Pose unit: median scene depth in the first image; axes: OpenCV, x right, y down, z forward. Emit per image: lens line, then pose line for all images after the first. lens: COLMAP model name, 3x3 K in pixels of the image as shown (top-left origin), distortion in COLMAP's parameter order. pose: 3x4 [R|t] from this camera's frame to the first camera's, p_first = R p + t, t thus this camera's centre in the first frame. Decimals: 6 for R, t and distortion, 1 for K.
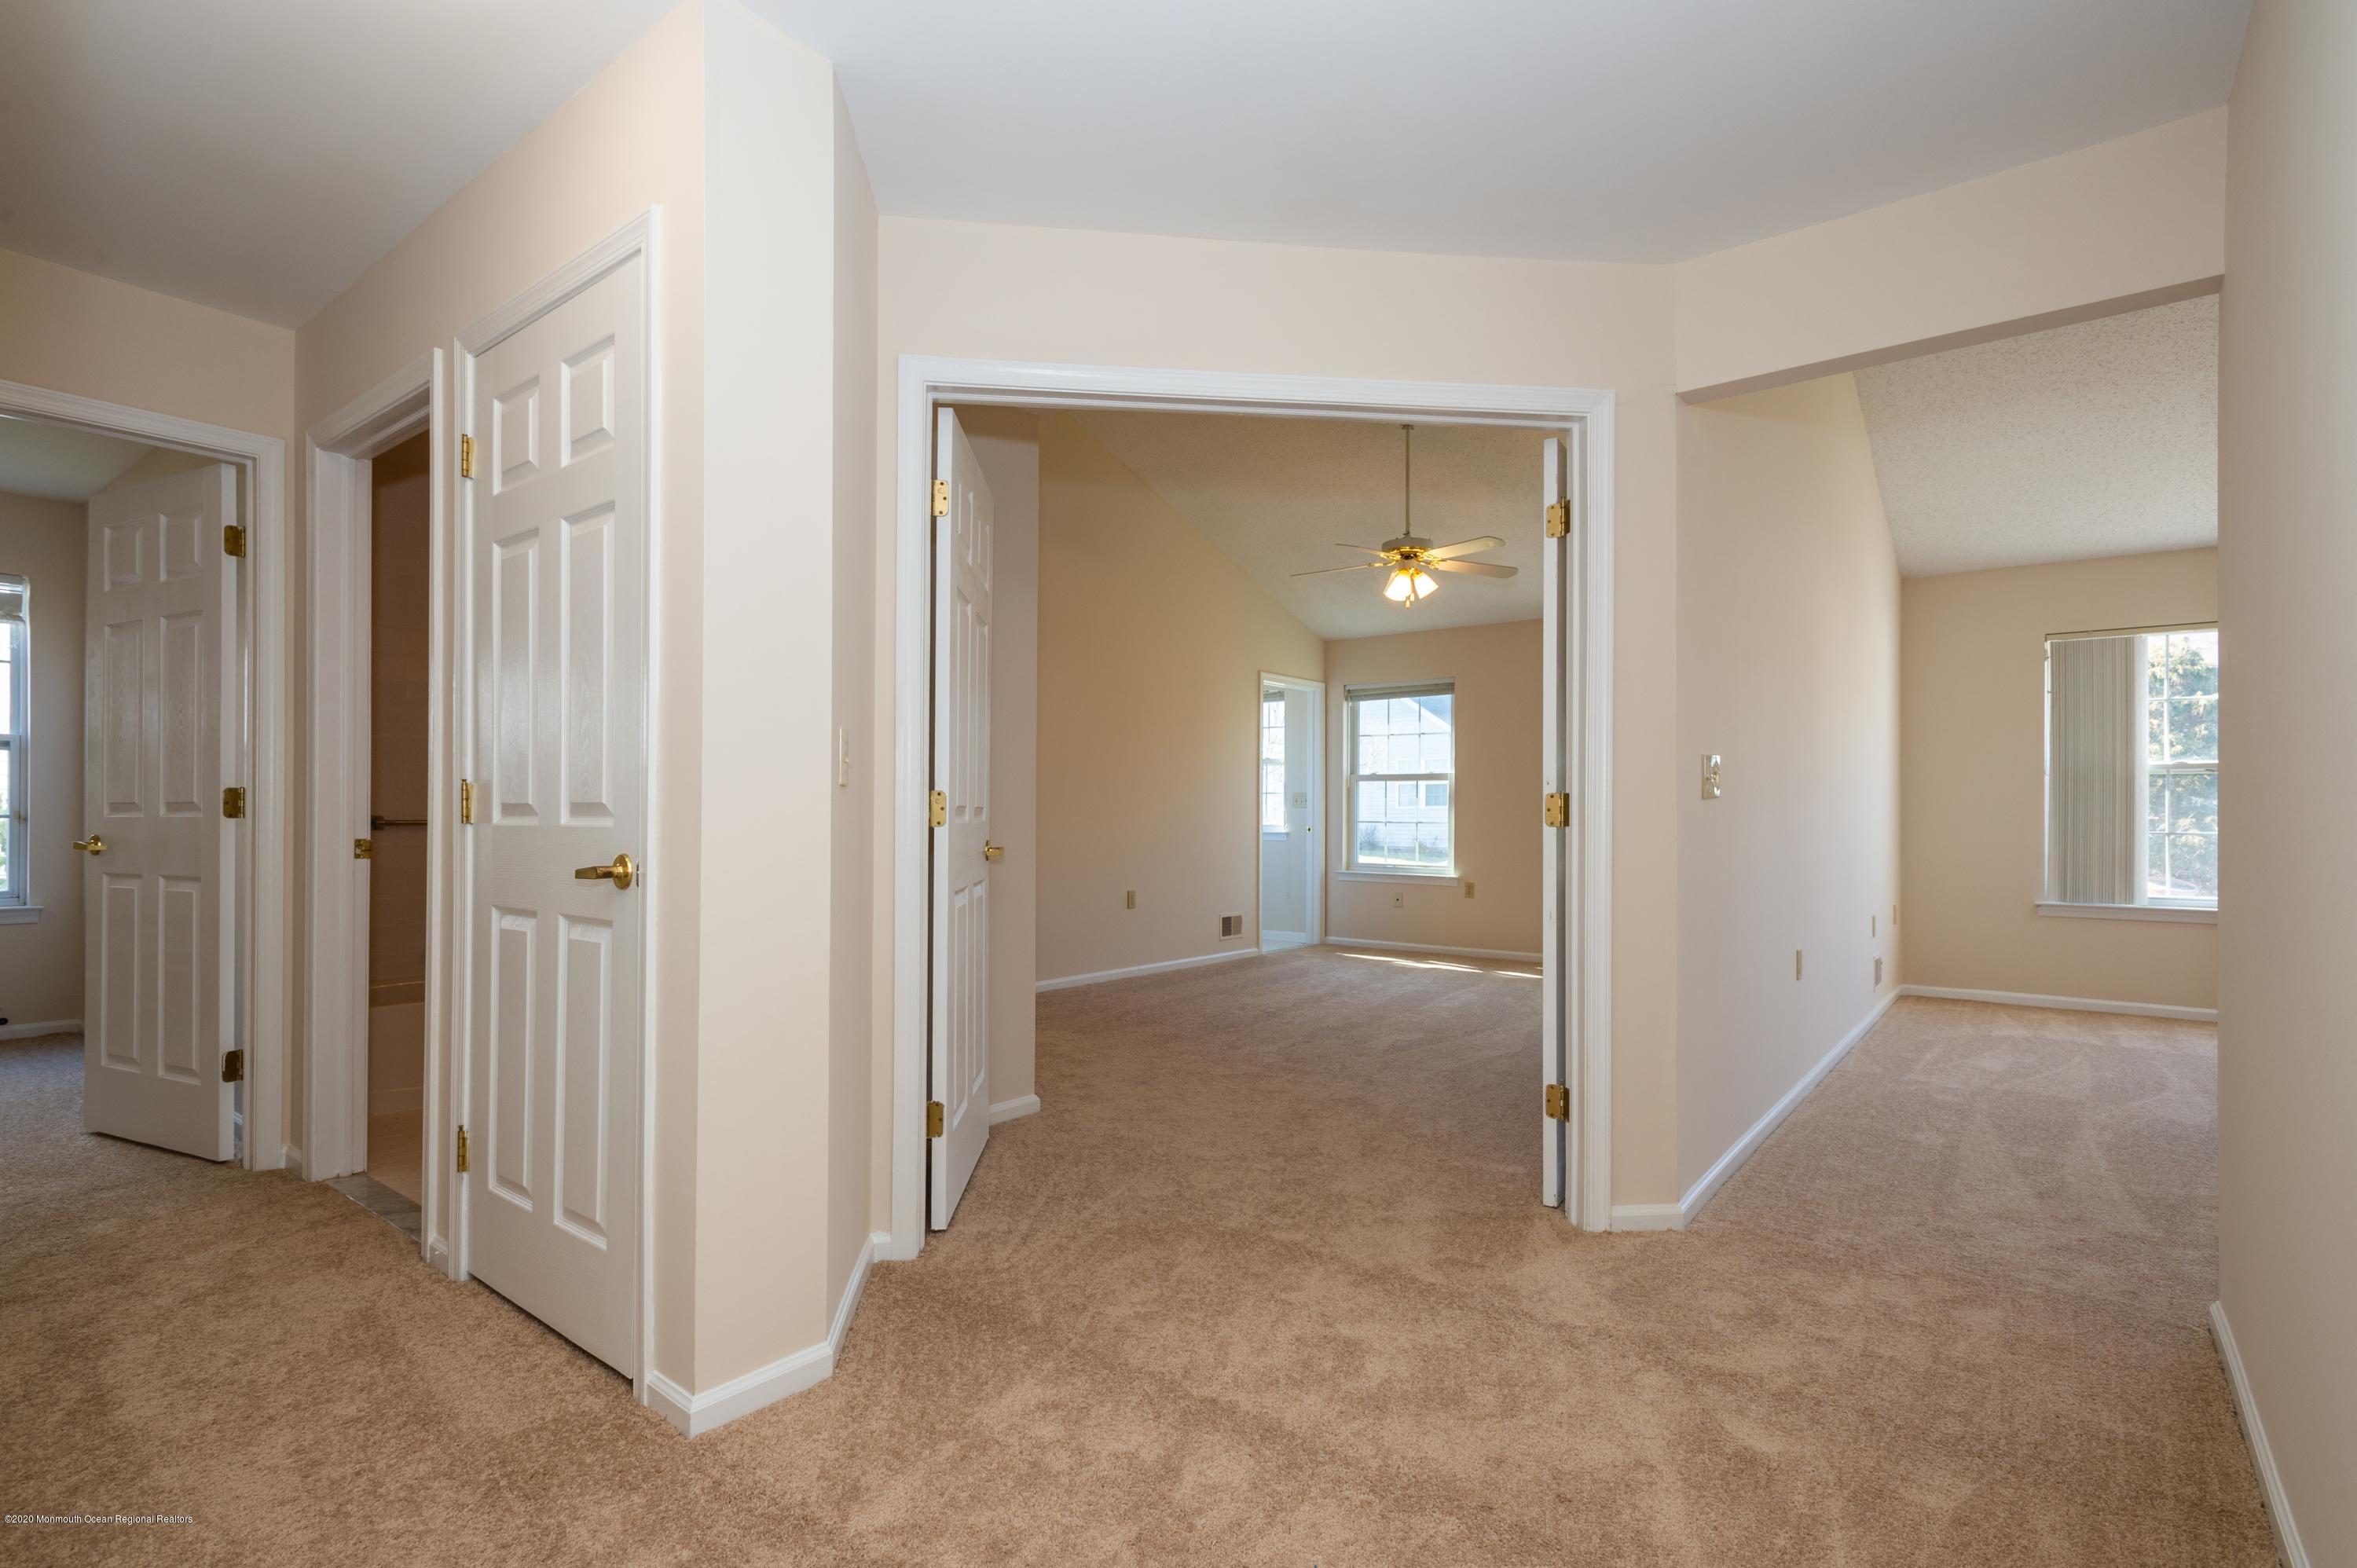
lens RADIAL K [[1115.1, 0, 1172.4], [0, 1115.1, 789.2], [0, 0, 1]] dist [0.015557, -0.004975]
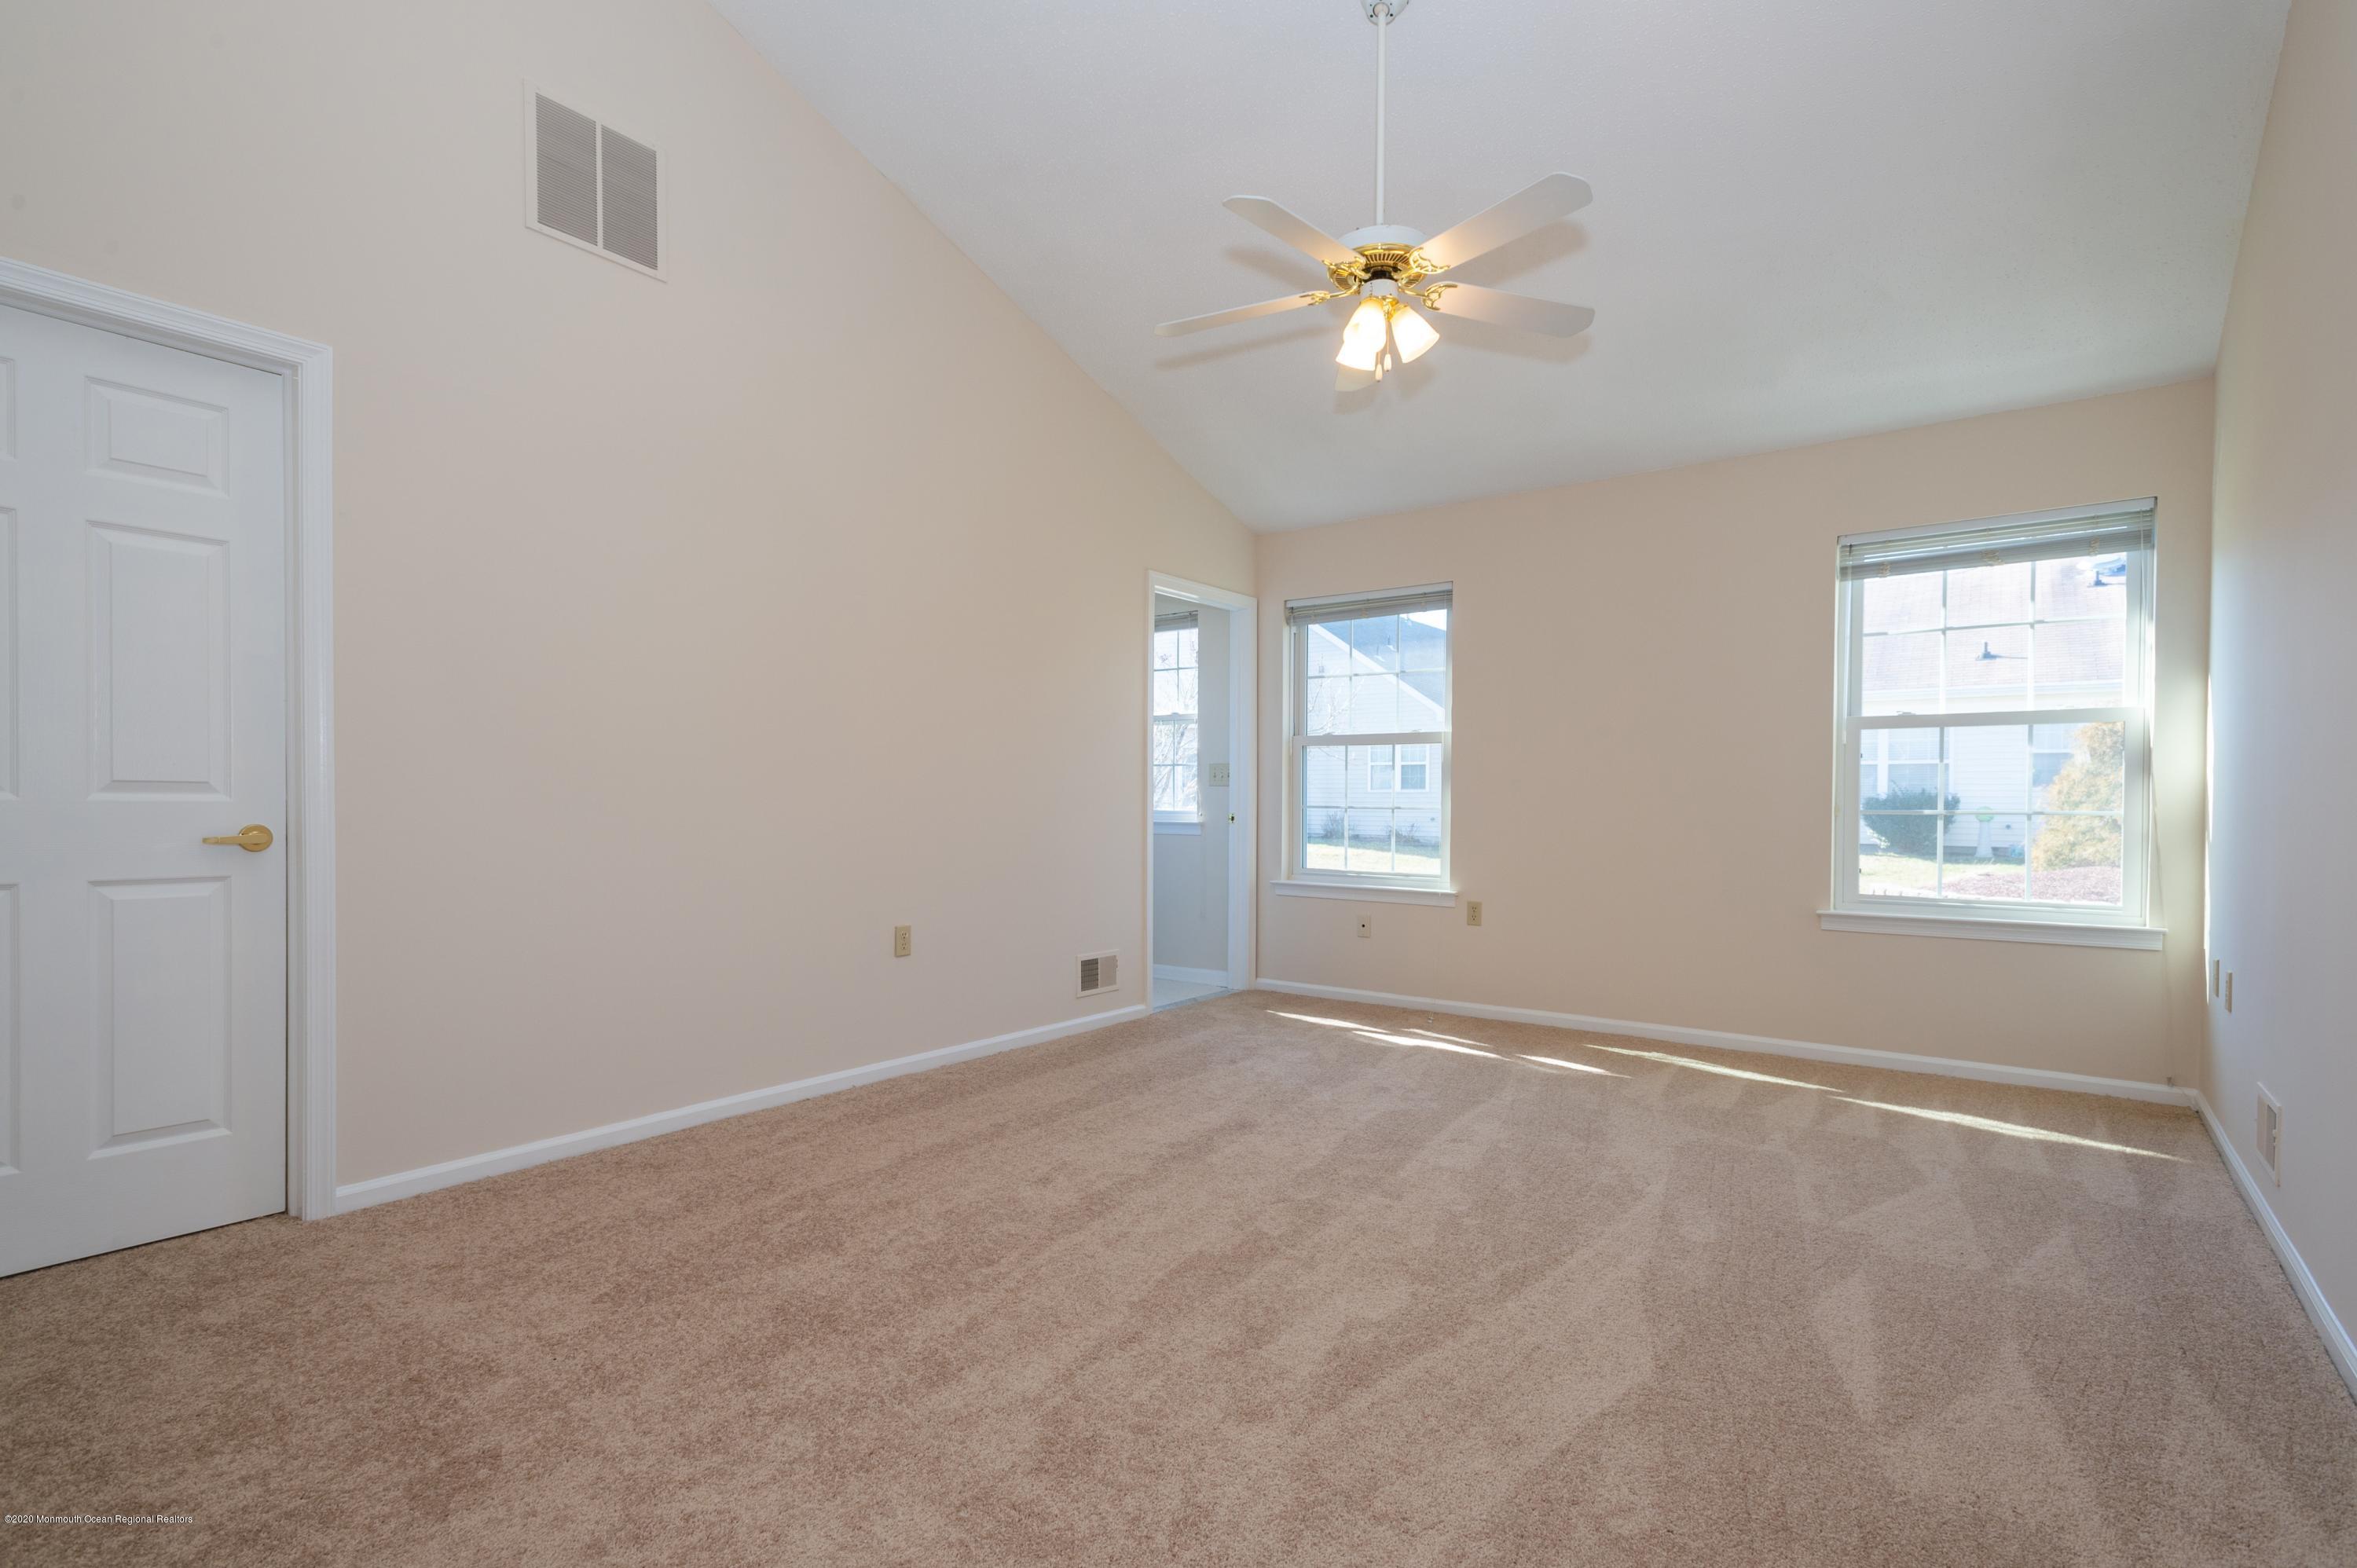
lens RADIAL K [[1115.1, 0, 1178.7], [0, 1115.1, 803.9], [0, 0, 1]] dist [0.015557, -0.004975]
pose [[0.999607, -0.000482, 0.028013, 0.074096], [-0.000252, 0.999657, 0.026190, 0.010215], [-0.028016, -0.026187, 0.999264, 0.344893]]
